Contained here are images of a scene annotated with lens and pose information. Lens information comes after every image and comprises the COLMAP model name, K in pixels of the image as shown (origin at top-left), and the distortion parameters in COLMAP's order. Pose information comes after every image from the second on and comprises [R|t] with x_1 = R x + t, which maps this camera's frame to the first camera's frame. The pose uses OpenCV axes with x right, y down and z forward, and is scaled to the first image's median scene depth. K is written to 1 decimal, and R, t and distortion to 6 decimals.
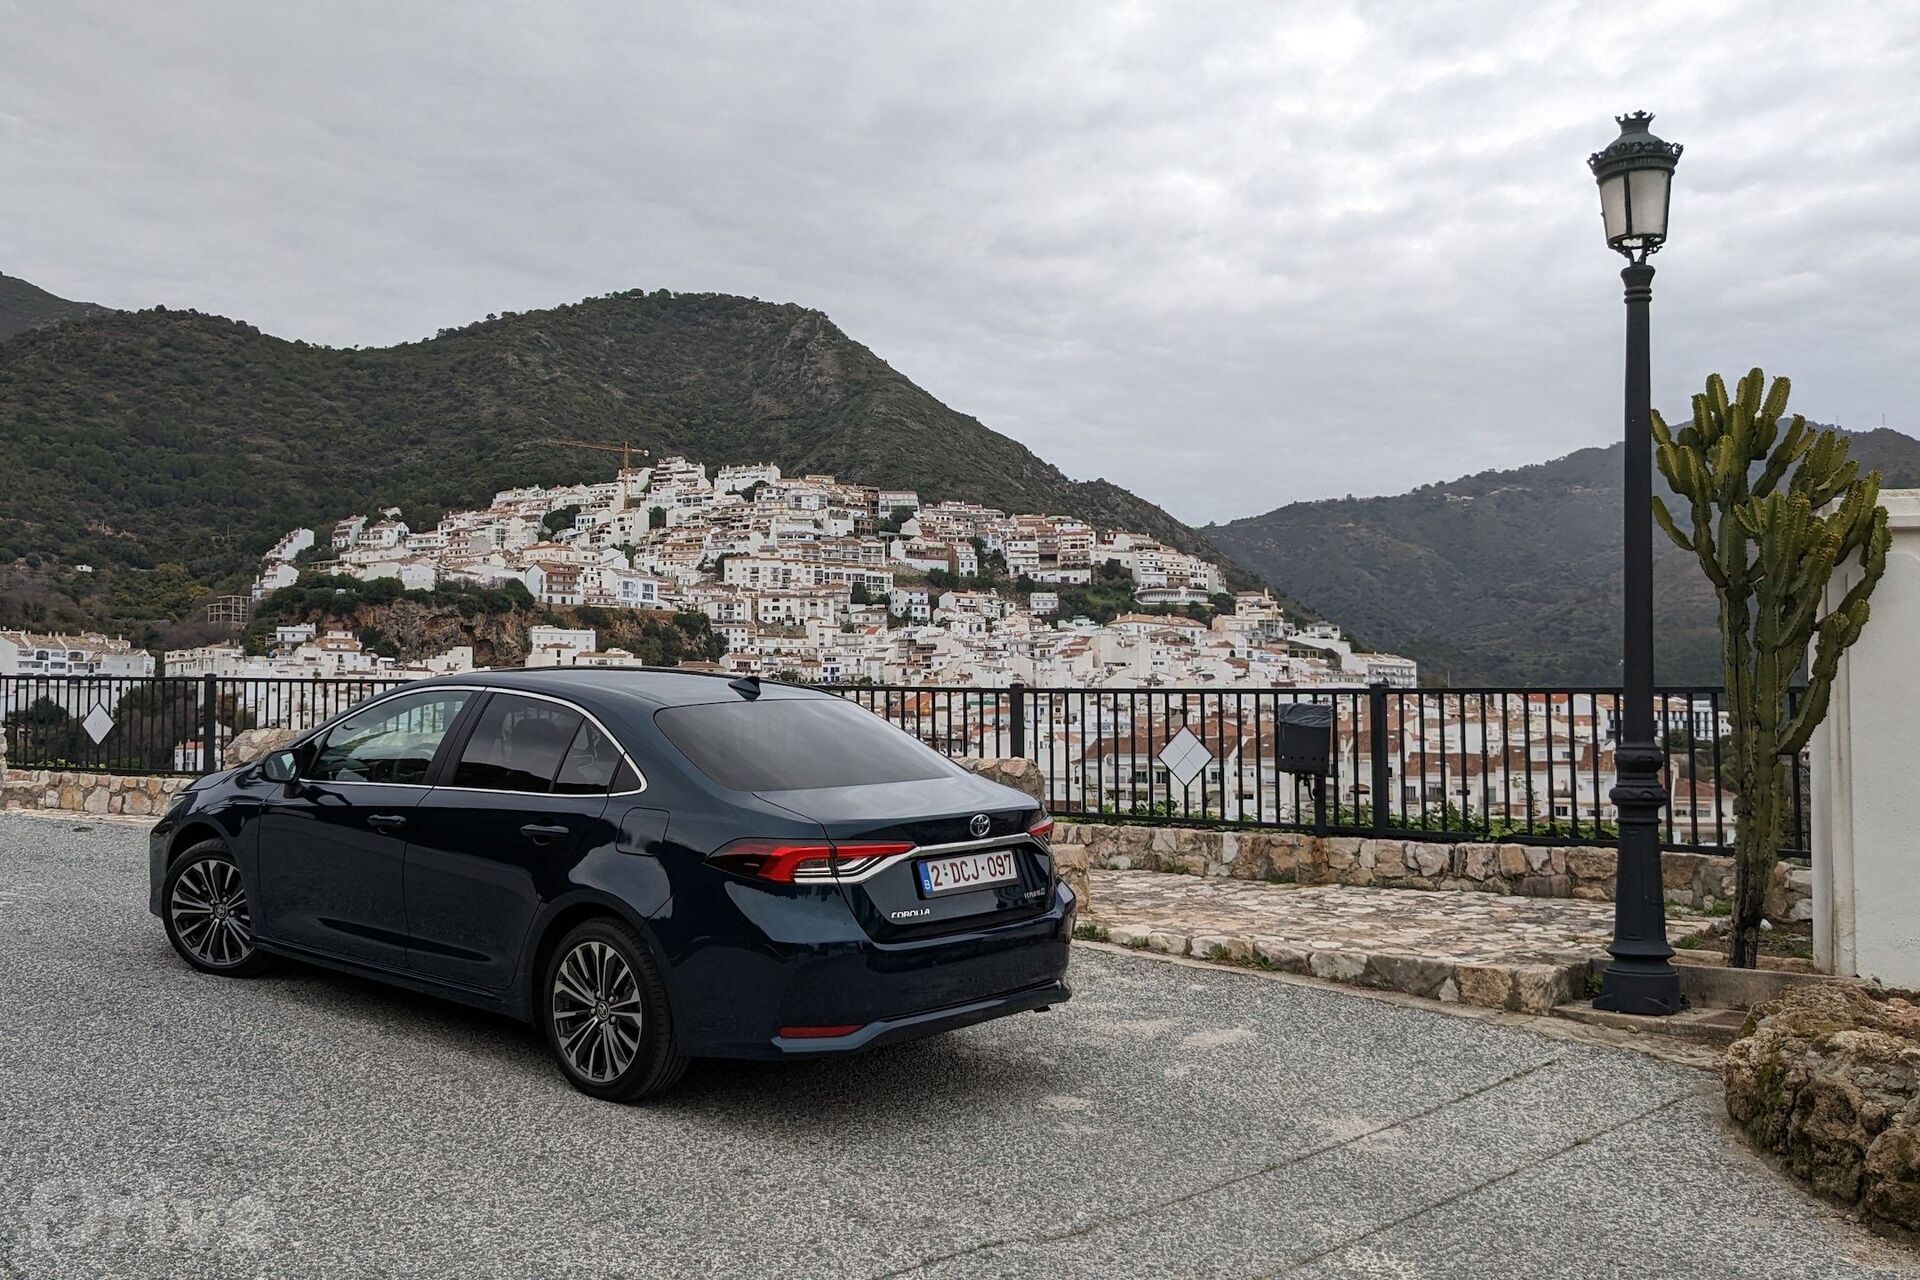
lens RADIAL K [[1776.7, 0, 832.9], [0, 1776.7, 664.8], [0, 0, 1]] dist [0.084801, -0.189343]
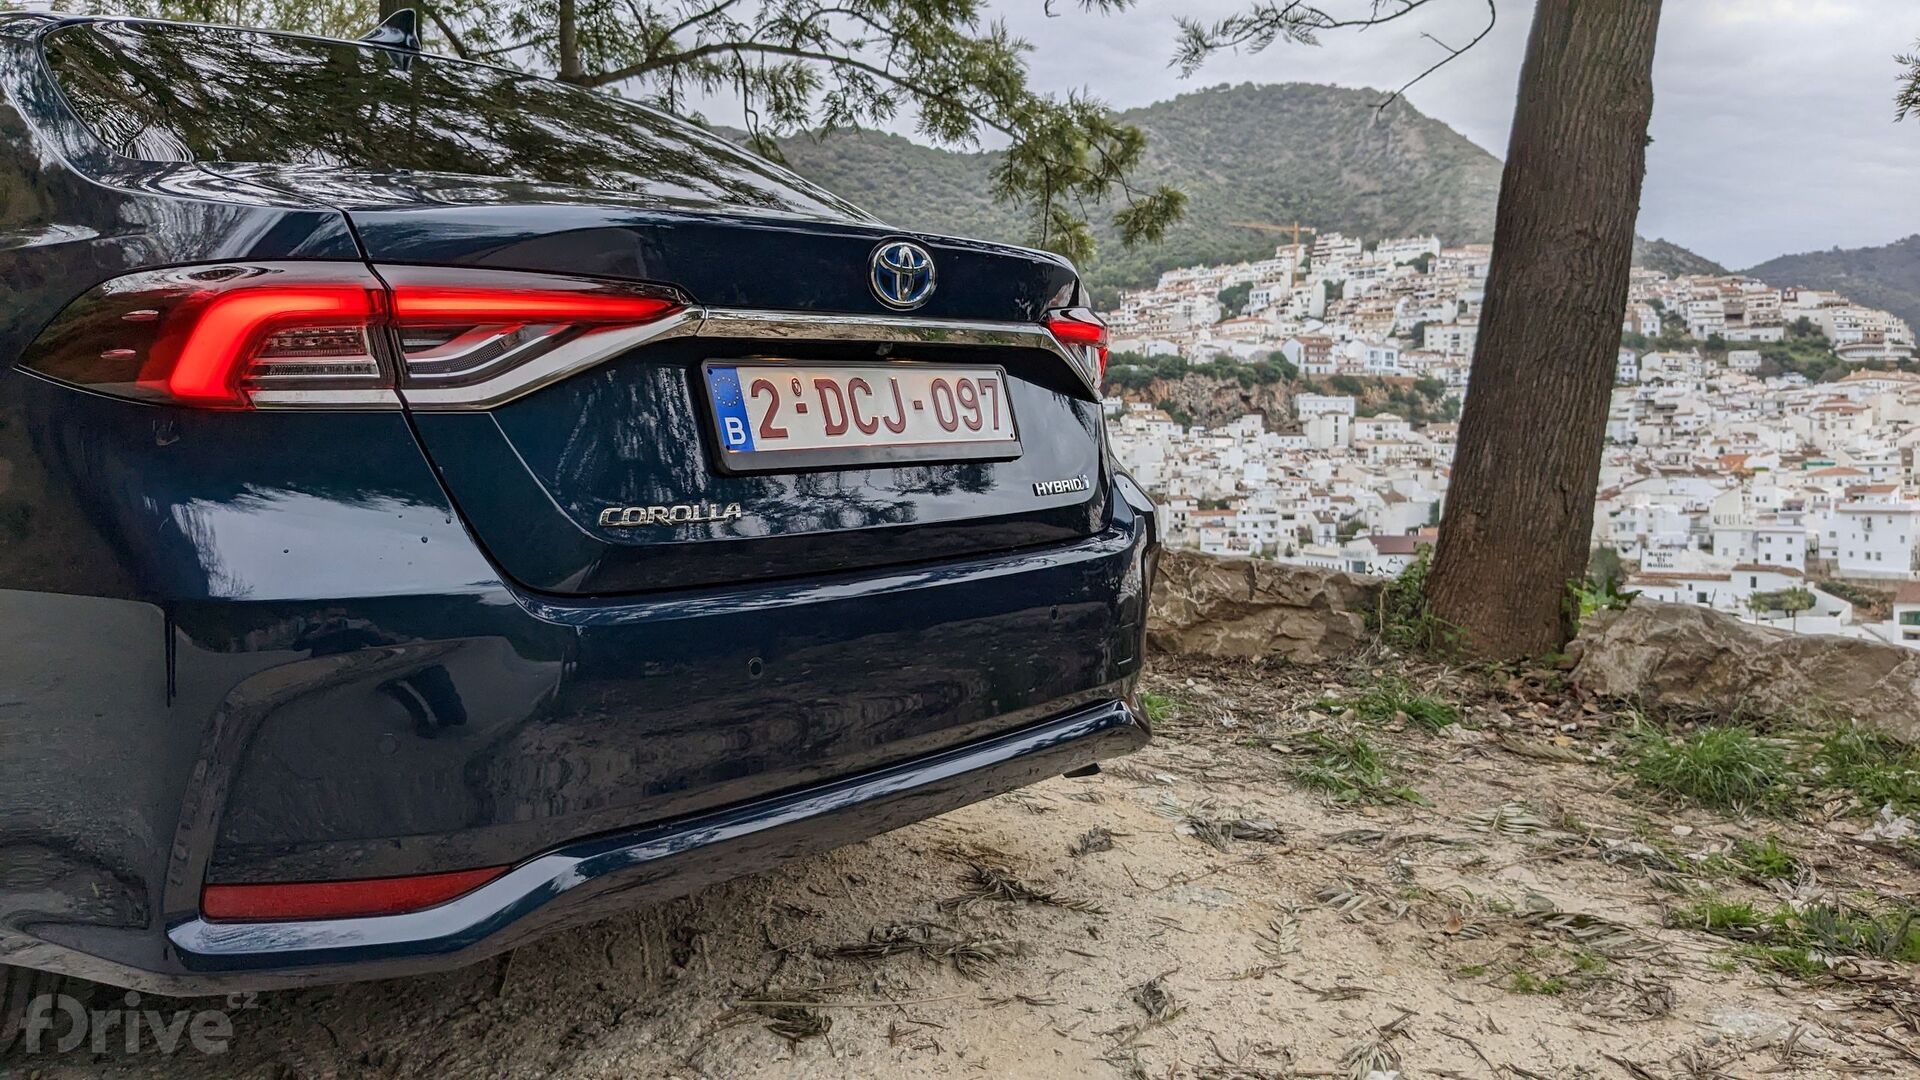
lens RADIAL K [[1500.1, 0, 949.1], [0, 1500.1, 547.0], [0, 0, 1]] dist [0.081558, -0.173993]
pose [[0.977978, 0.003623, -0.208675, -0.144114], [0.014539, 0.996238, 0.085435, -0.008224], [0.208199, -0.086588, 0.974246, 0.030212]]
